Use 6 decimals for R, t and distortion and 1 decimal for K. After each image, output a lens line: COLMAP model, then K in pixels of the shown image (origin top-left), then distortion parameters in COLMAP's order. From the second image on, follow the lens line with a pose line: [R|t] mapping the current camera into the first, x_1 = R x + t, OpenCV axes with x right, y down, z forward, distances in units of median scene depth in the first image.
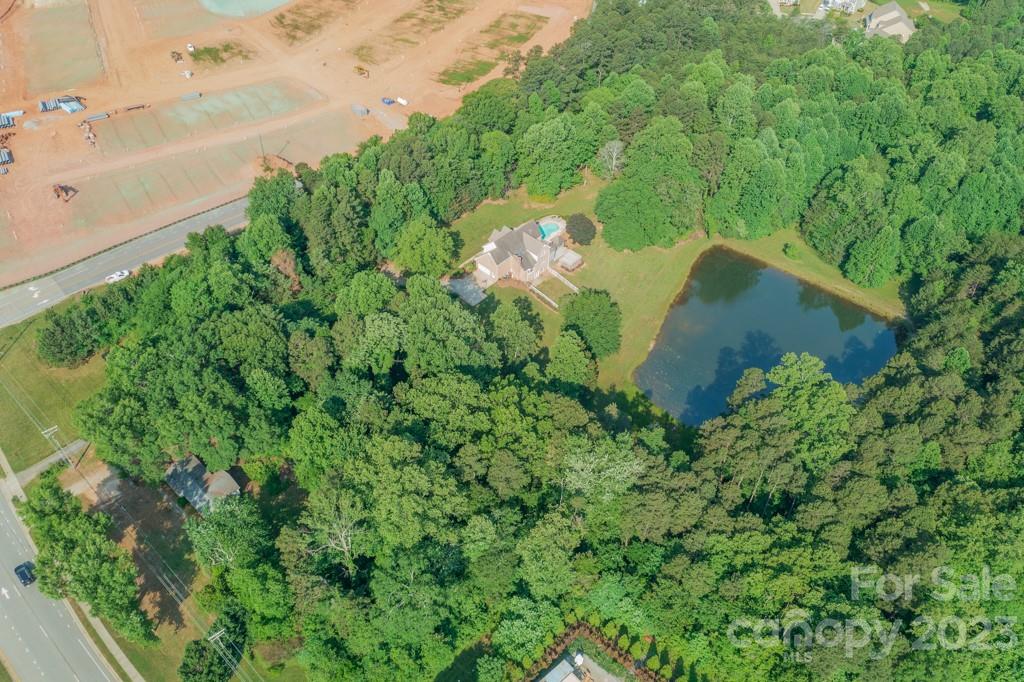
lens RADIAL K [[807.0, 0, 513.2], [0, 807.0, 350.7], [0, 0, 1]] dist [-0.015404, 0.010355]
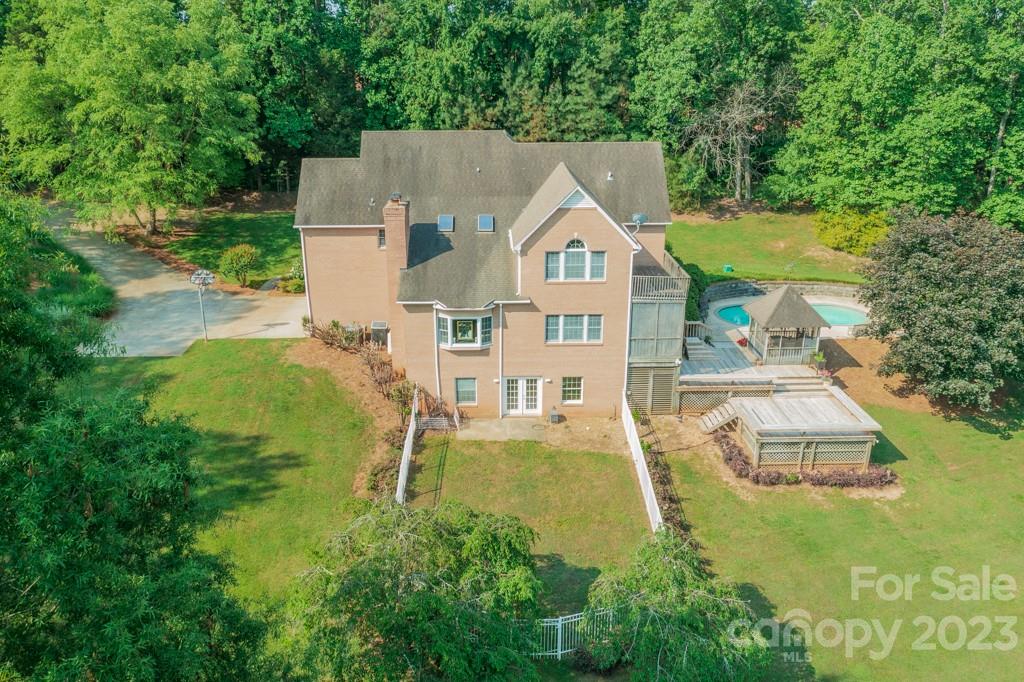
lens RADIAL K [[807.0, 0, 512.2], [0, 807.0, 339.4], [0, 0, 1]] dist [-0.015404, 0.010355]
pose [[0.705289, 0.214431, -0.675712, 0.137215], [-0.504090, 0.821881, -0.265338, -0.059907], [0.498458, 0.527760, 0.687757, 0.886832]]
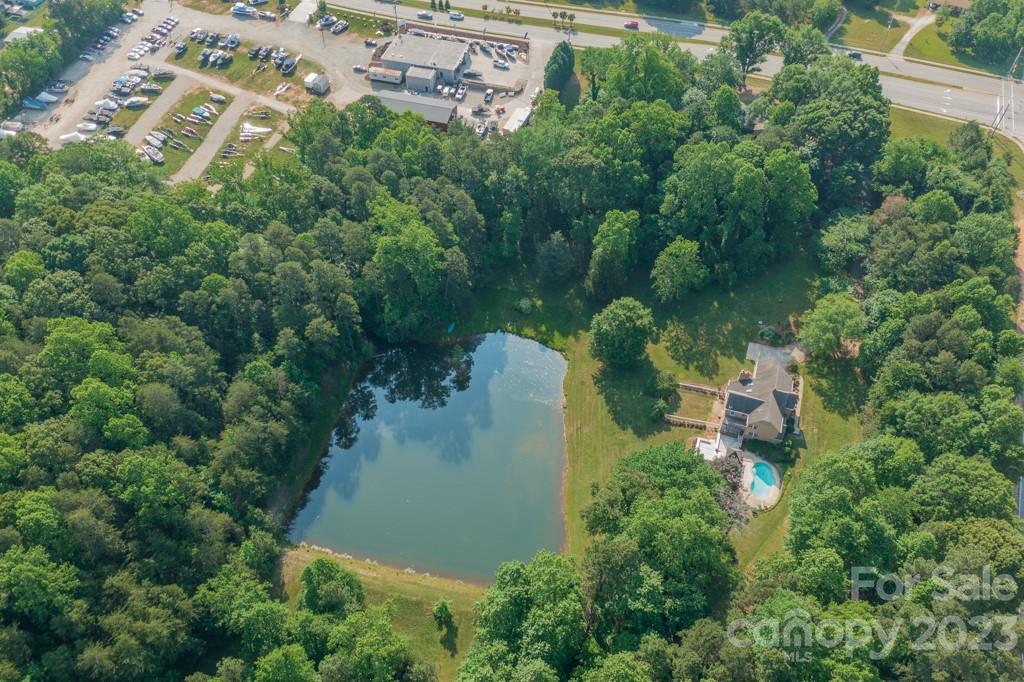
lens RADIAL K [[831.5, 0, 510.1], [0, 831.5, 338.9], [0, 0, 1]] dist [-0.001580, 0.000106]
pose [[-0.909675, 0.294973, -0.292373, 0.461991], [-0.315829, -0.034152, 0.948201, -0.842108], [0.269709, 0.954895, 0.124228, 0.769587]]
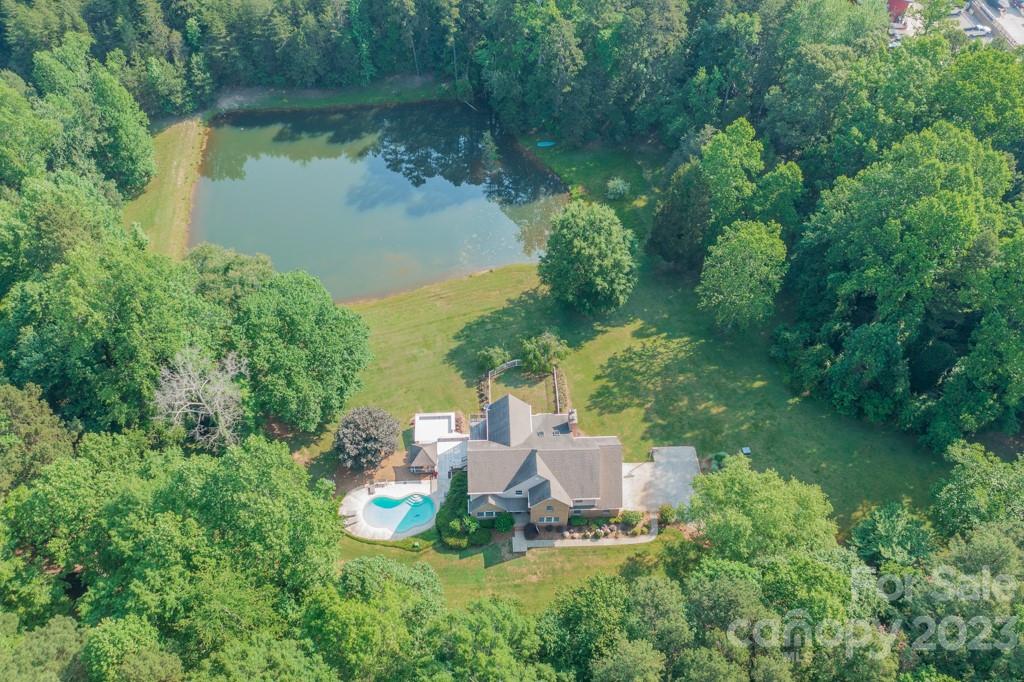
lens RADIAL K [[807.0, 0, 507.8], [0, 807.0, 343.3], [0, 0, 1]] dist [-0.015404, 0.010355]
pose [[-0.708271, -0.557553, 0.432997, -0.141679], [0.495023, 0.045030, 0.867712, -0.523574], [-0.503294, 0.828919, 0.244108, 0.848137]]
